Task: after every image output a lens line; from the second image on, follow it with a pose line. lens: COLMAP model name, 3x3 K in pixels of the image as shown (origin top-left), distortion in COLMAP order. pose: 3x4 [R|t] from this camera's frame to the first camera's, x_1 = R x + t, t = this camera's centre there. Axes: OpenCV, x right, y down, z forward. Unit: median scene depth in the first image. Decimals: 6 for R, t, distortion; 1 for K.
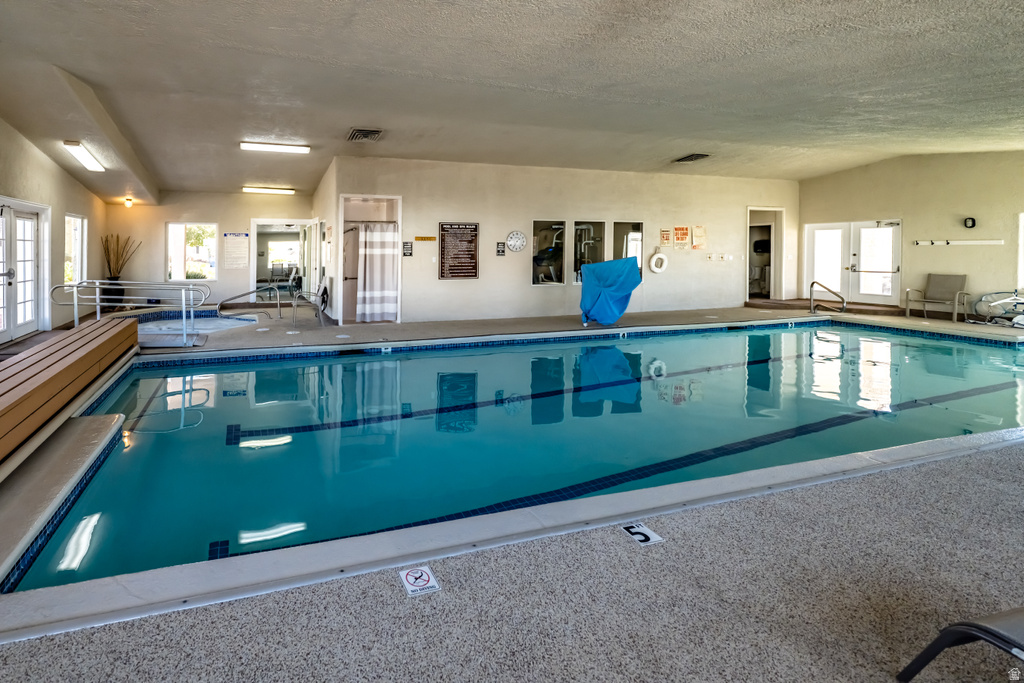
lens RADIAL K [[424.2, 0, 509.2], [0, 424.2, 297.5], [0, 0, 1]] dist [-0.000495, 0.000026]
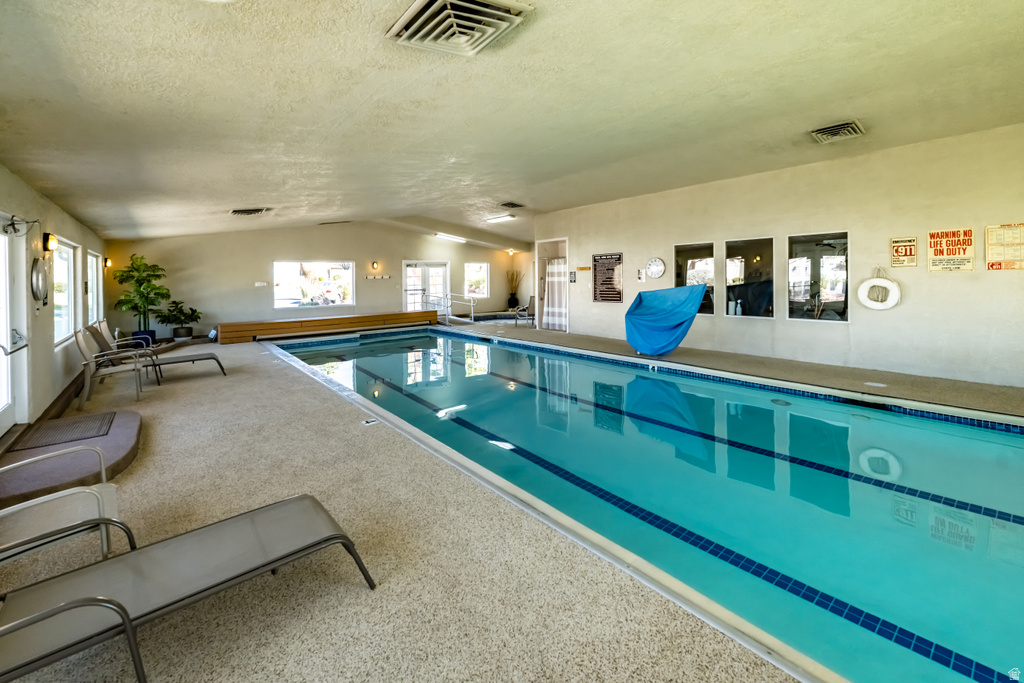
lens RADIAL K [[415.2, 0, 512.0], [0, 415.2, 341.5], [0, 0, 1]] dist [-0.001567, -0.000108]
pose [[0.411200, 0.128132, -0.902495, 0.846255], [-0.087803, 0.991035, 0.100697, -0.029490], [0.907307, 0.037835, 0.418764, 0.297531]]
